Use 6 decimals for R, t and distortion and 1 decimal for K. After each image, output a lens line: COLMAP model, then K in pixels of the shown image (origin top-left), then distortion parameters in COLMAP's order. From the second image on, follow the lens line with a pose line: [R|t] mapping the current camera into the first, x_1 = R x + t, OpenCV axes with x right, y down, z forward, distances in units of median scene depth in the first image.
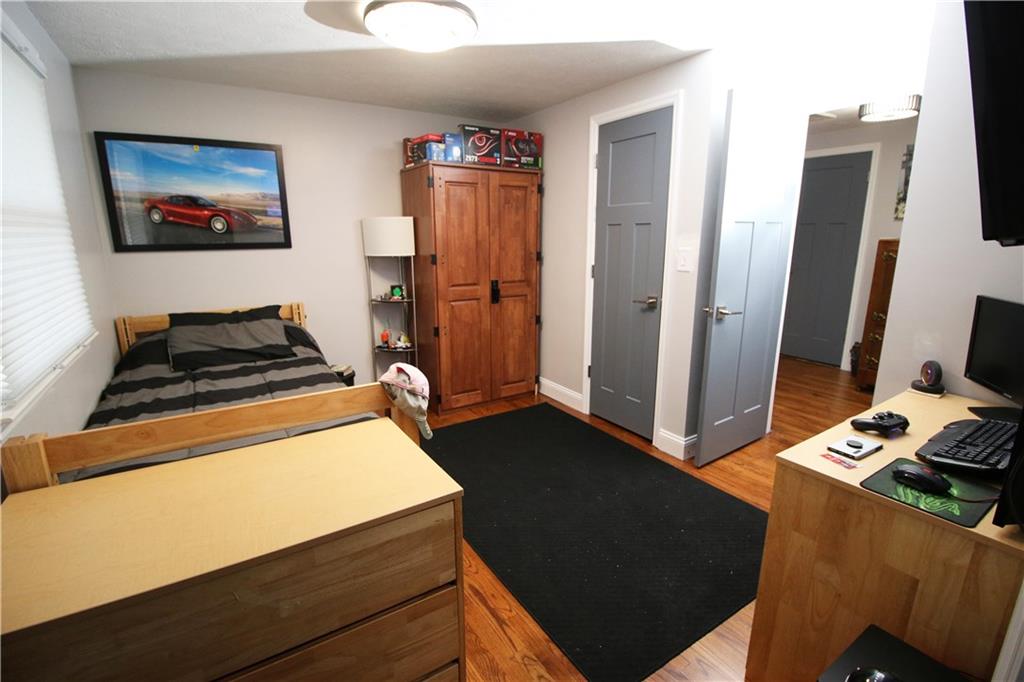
lens RADIAL K [[475.9, 0, 509.1], [0, 475.9, 340.7], [0, 0, 1]] dist [-0.001220, -0.000856]
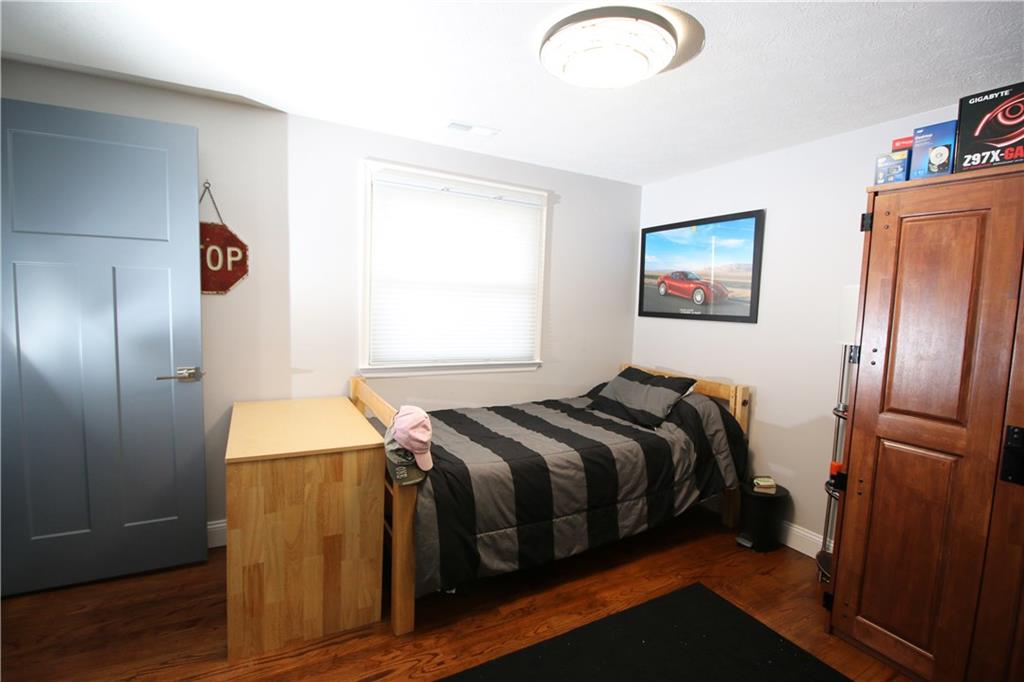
lens RADIAL K [[475.9, 0, 509.8], [0, 475.9, 338.8], [0, 0, 1]] dist [-0.001220, -0.000856]
pose [[-0.061485, 0.082403, -0.994701, 0.457247], [-0.260271, 0.960783, 0.095681, -0.144664], [0.963576, 0.264774, -0.037627, 0.654893]]
